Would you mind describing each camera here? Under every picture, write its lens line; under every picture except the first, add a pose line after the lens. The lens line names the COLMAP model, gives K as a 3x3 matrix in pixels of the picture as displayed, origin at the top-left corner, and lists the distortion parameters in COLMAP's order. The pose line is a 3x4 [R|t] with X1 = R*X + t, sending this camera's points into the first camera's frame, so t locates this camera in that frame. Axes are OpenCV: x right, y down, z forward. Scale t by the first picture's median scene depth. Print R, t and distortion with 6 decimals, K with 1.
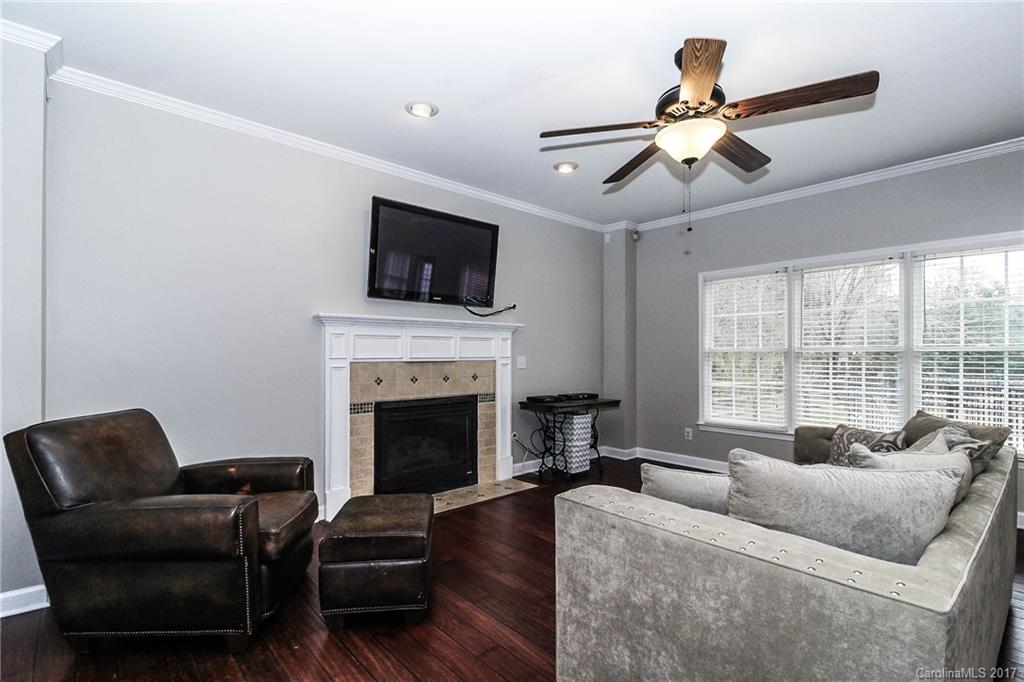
lens RADIAL K [[477.9, 0, 510.2], [0, 477.9, 349.5], [0, 0, 1]] dist [0.000420, 0.000004]
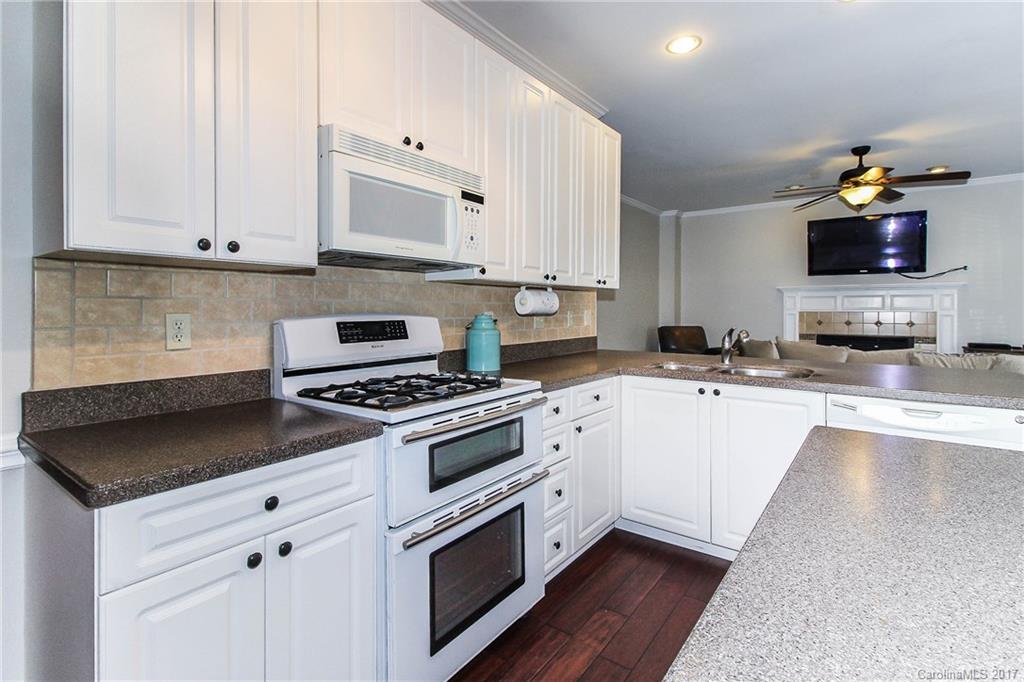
lens RADIAL K [[492.0, 0, 508.3], [0, 492.0, 307.6], [0, 0, 1]] dist [0.003848, 0.000336]
pose [[0.190944, -0.001269, -0.981600, 1.088776], [0.010040, 0.999949, 0.000660, -0.001735], [0.981550, -0.009981, 0.190947, -0.397450]]
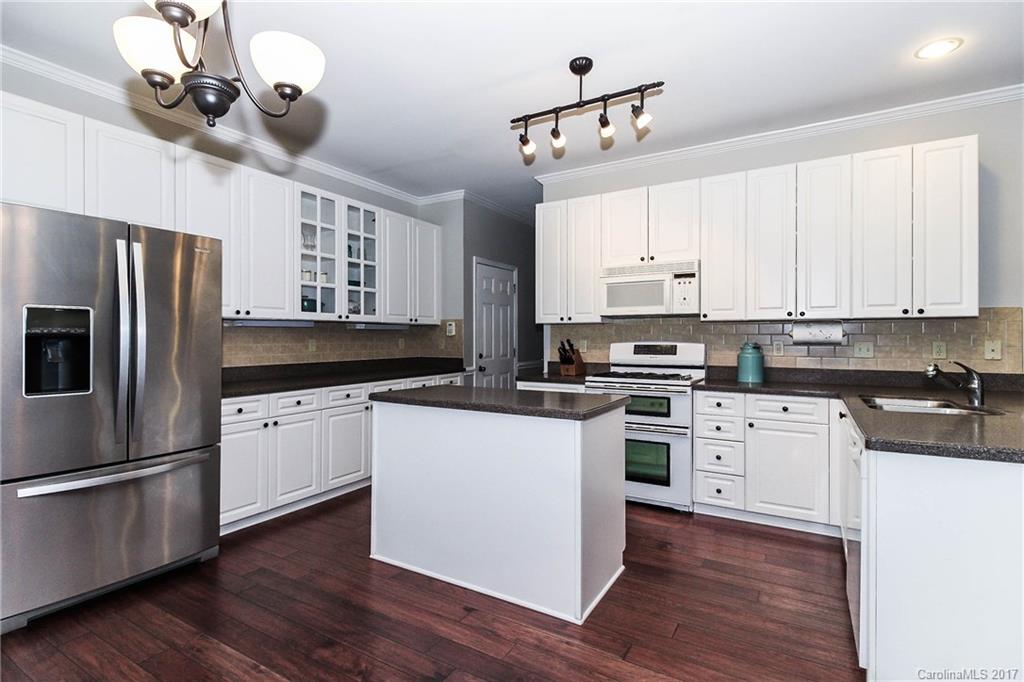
lens RADIAL K [[501.3, 0, 489.5], [0, 501.3, 334.8], [0, 0, 1]] dist [0.001267, 0.000127]
pose [[-0.962754, -0.001771, -0.270372, 1.167081], [0.002744, 0.999863, -0.016320, 0.005514], [0.270364, -0.016454, -0.962618, 0.382700]]
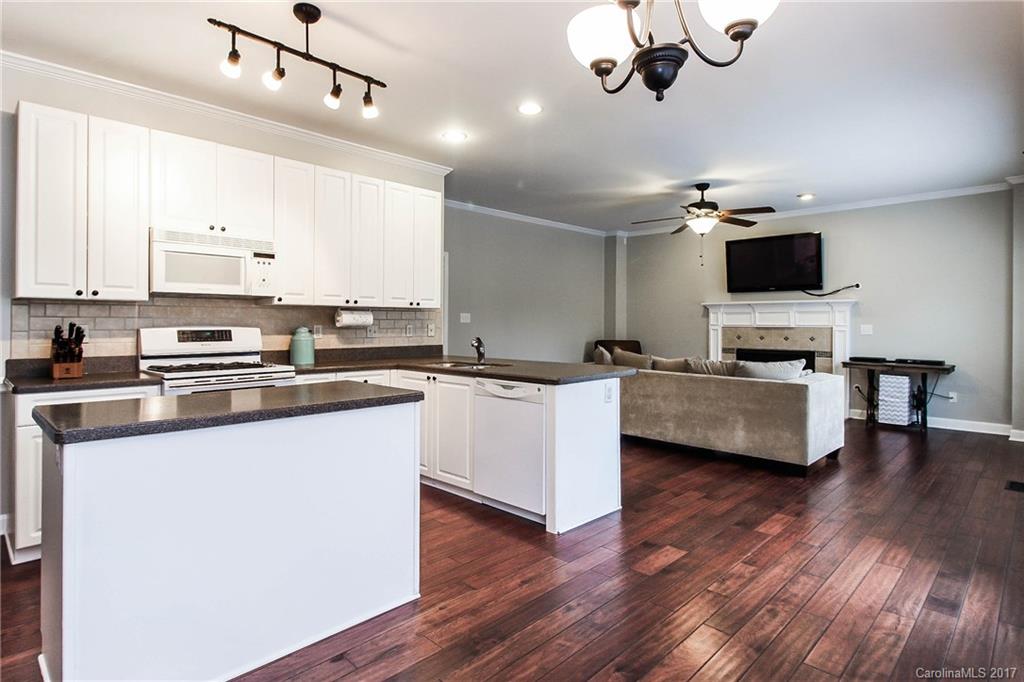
lens RADIAL K [[545.0, 0, 513.6], [0, 545.0, 326.0], [0, 0, 1]] dist [-0.003493, -0.000371]
pose [[0.062184, 0.006630, -0.998043, 1.504268], [0.006998, 0.999950, 0.007078, 0.000807], [0.998040, -0.007425, 0.062134, -0.001434]]
